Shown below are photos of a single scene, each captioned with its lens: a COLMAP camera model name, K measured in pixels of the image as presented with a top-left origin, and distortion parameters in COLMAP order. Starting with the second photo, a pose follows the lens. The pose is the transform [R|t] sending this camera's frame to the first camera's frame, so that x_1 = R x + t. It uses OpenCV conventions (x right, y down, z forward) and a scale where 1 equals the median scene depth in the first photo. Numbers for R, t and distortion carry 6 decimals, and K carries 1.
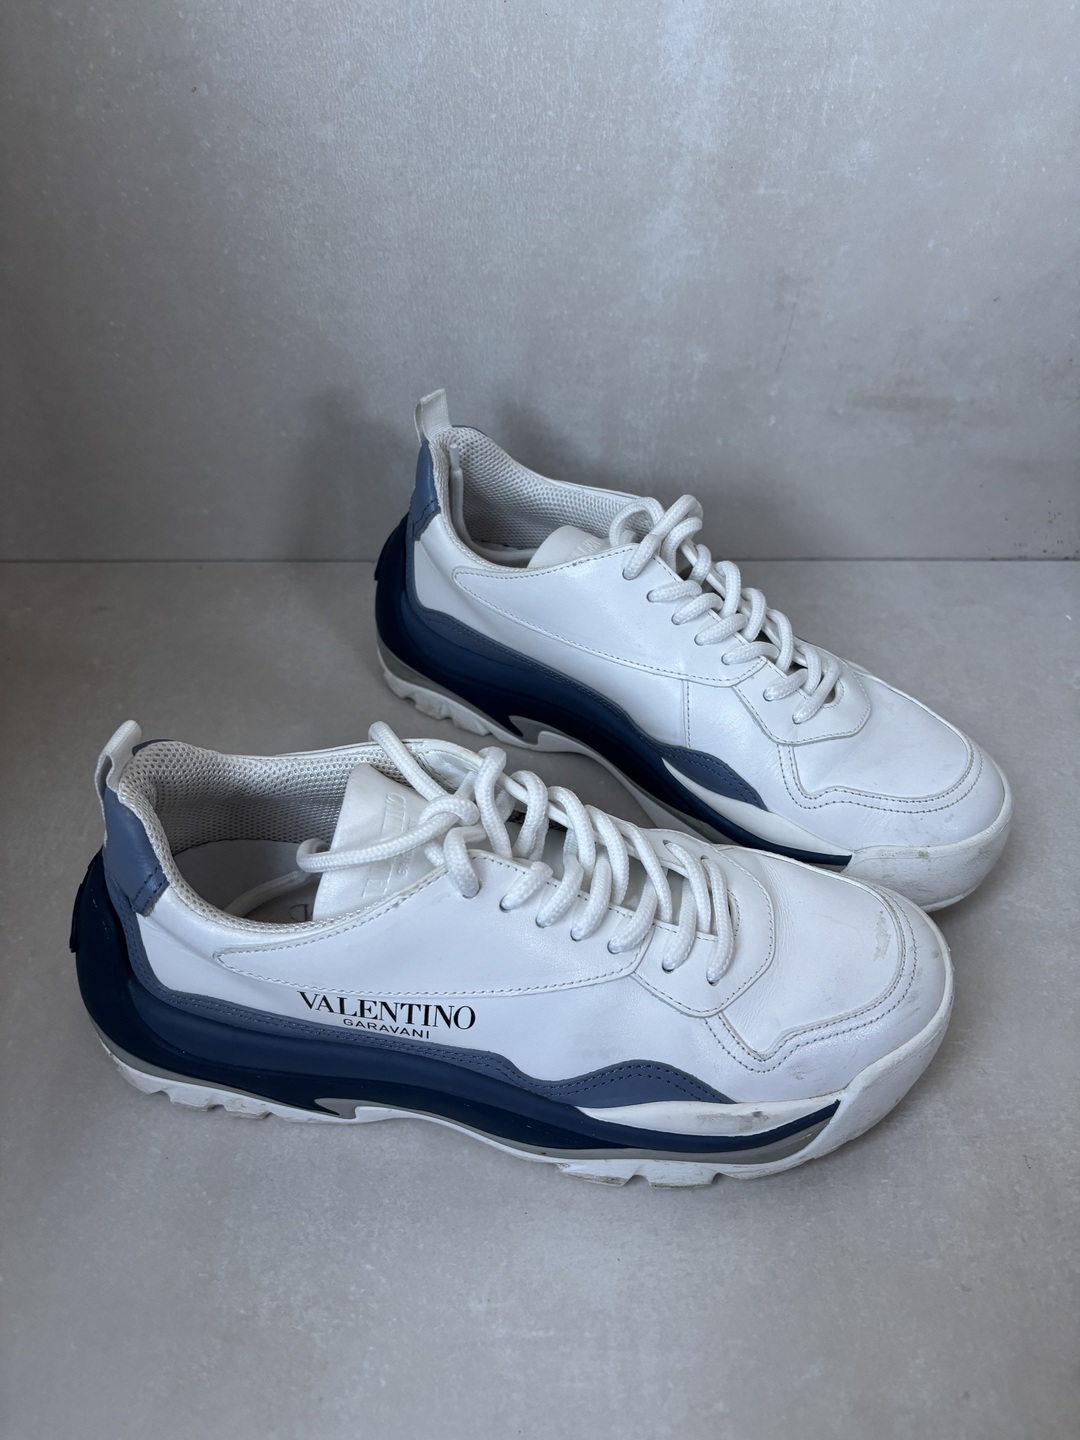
lens RADIAL K [[1103.5, 0, 540.0], [0, 1103.5, 720.0], [0, 0, 1]] dist [0.023835, -0.046000]
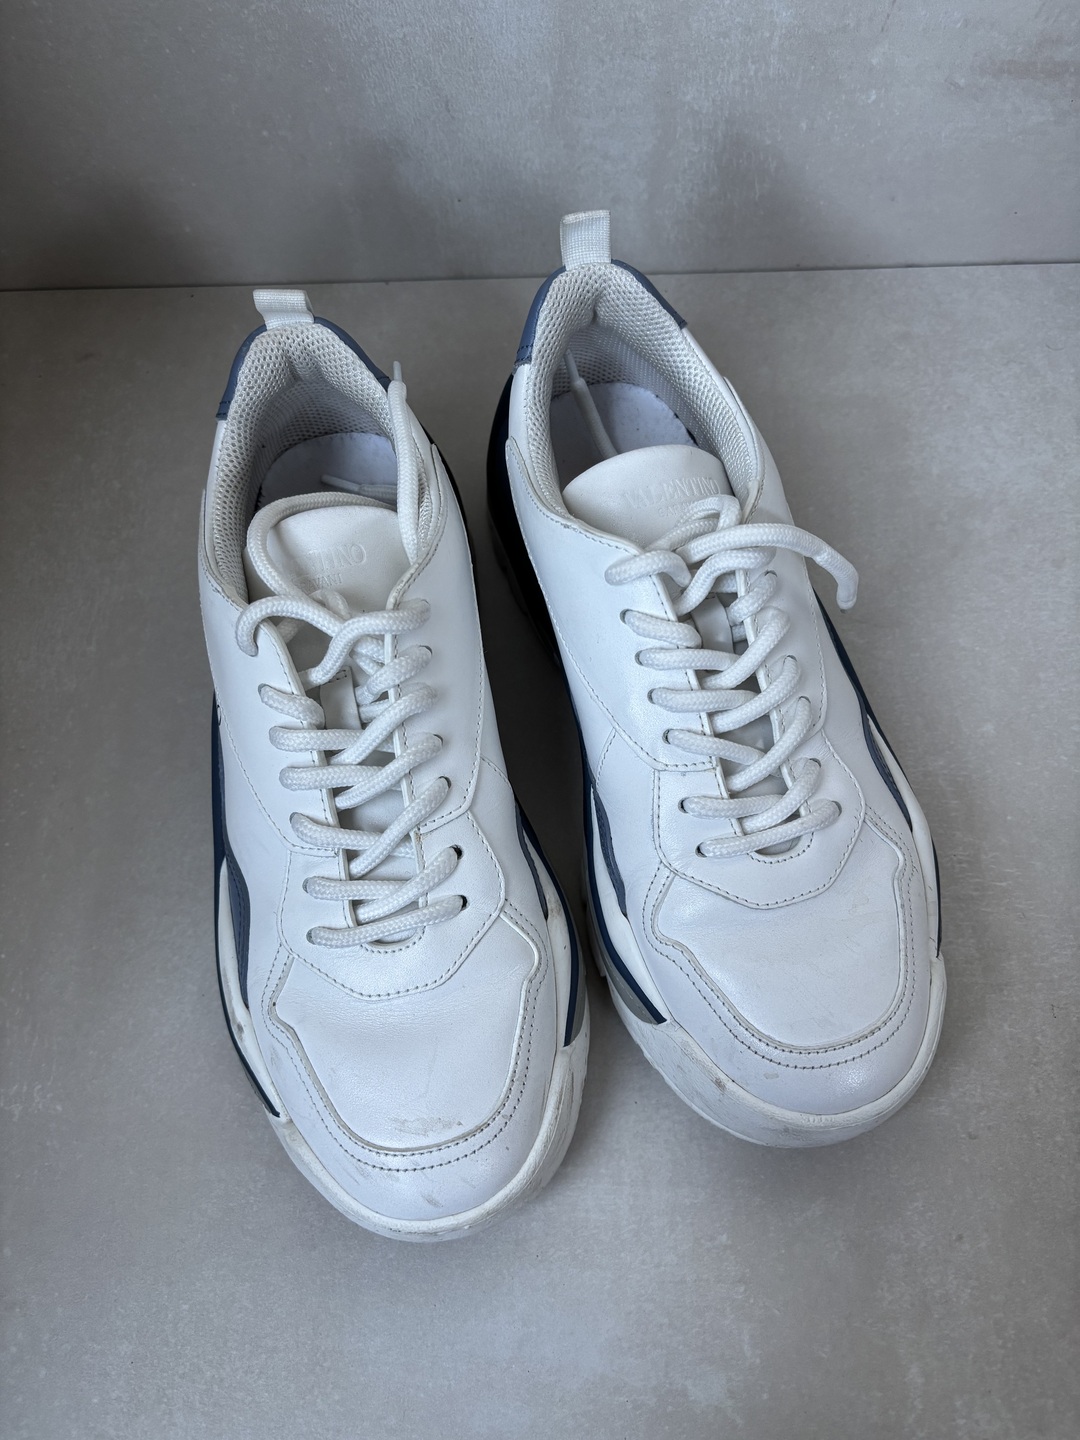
lens RADIAL K [[1112.0, 0, 547.7], [0, 1112.0, 719.1], [0, 0, 1]] dist [0.013796, -0.031334]
pose [[0.997954, 0.007937, -0.063447, 0.045402], [0.014985, 0.935604, 0.352734, -0.192184], [0.062161, -0.352963, 0.933570, 0.123397]]
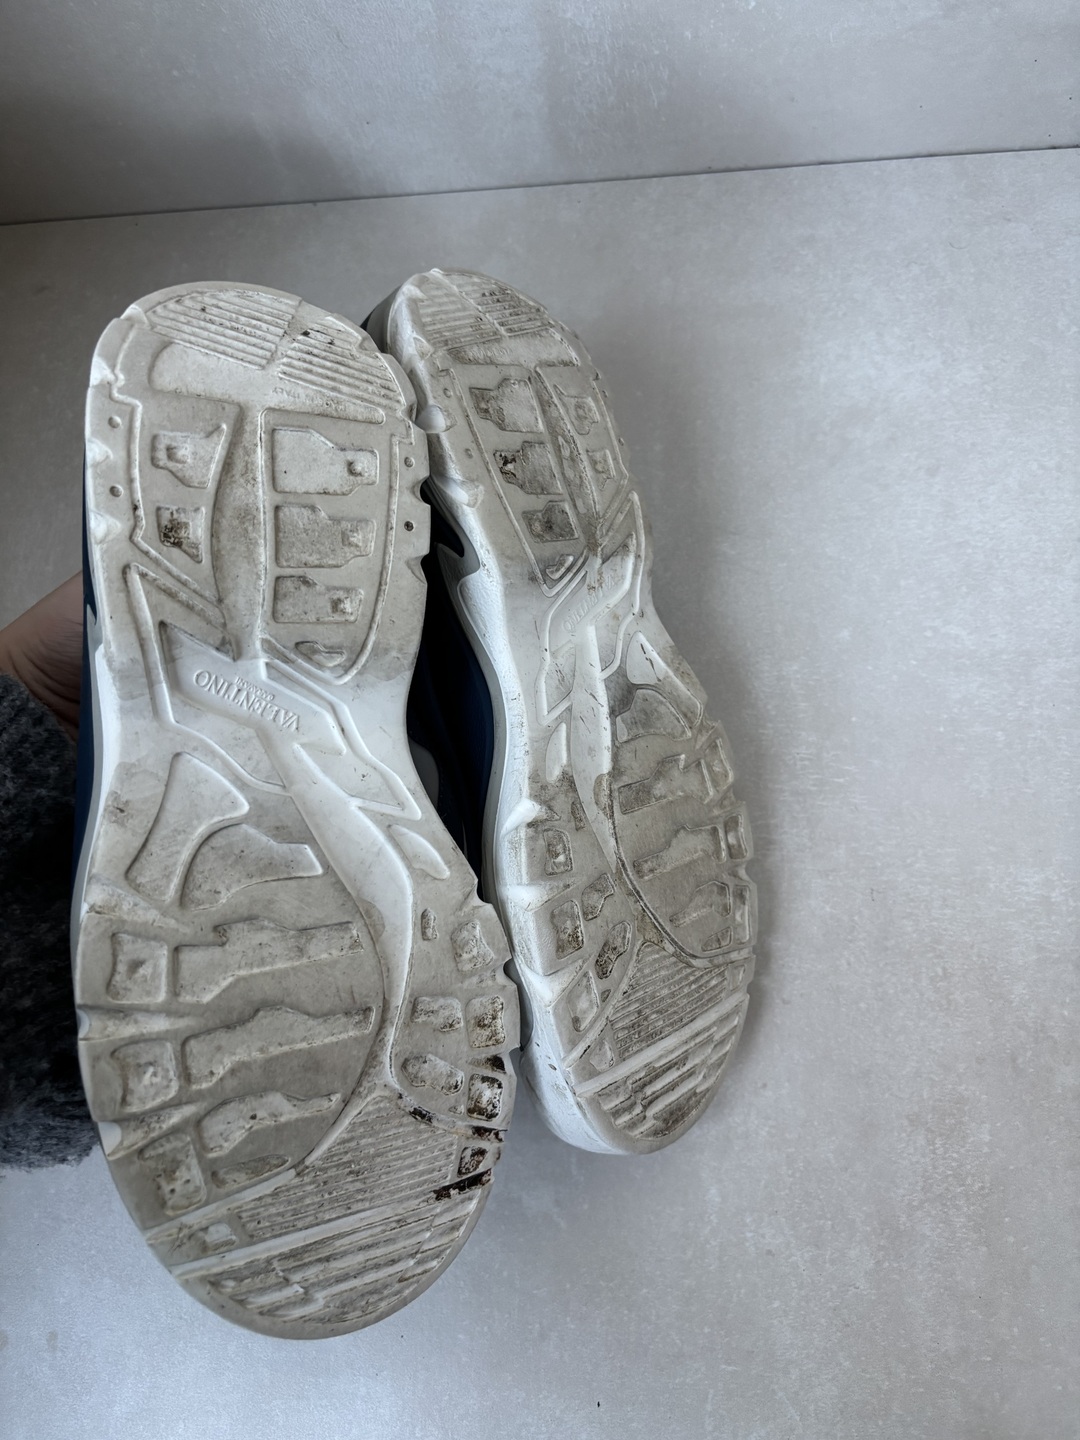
lens RADIAL K [[1112.0, 0, 547.7], [0, 1112.0, 719.1], [0, 0, 1]] dist [0.013796, -0.031334]
pose [[0.988062, 0.014270, -0.153397, 0.269486], [0.059715, 0.882384, 0.466725, -0.274528], [0.142015, -0.470314, 0.870998, 0.064150]]
